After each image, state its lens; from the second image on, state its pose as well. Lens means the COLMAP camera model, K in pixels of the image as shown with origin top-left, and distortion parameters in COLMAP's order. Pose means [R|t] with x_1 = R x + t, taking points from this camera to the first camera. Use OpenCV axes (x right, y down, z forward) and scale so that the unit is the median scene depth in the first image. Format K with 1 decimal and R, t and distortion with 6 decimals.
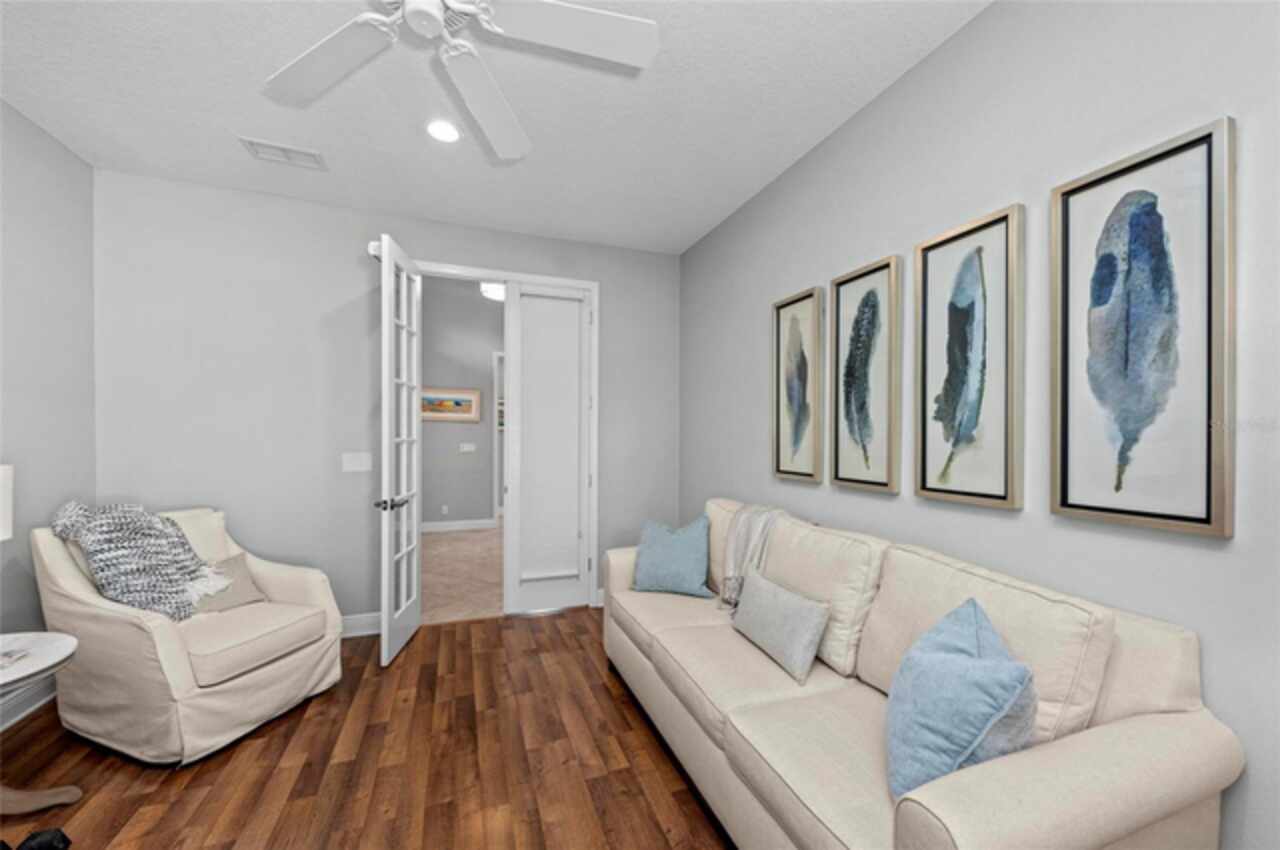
lens RADIAL K [[497.4, 0, 639.2], [0, 497.4, 432.0], [0, 0, 1]] dist [0.002346, -0.000582]
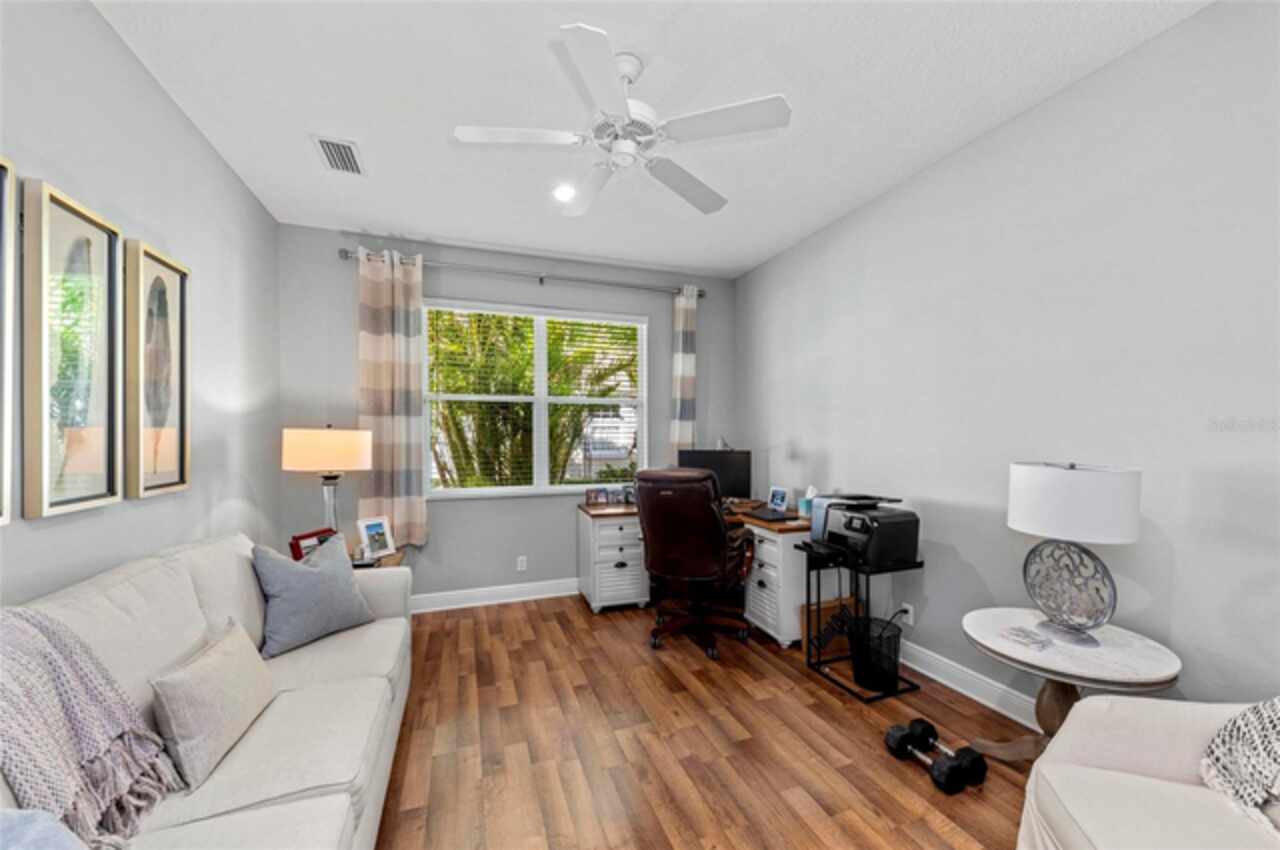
lens RADIAL K [[497.4, 0, 638.7], [0, 497.4, 431.5], [0, 0, 1]] dist [0.002346, -0.000582]
pose [[-0.999999, 0.000172, 0.001299, -0.472241], [0.000159, 0.999947, -0.010331, 0.010497], [-0.001300, -0.010331, -0.999946, 2.465638]]
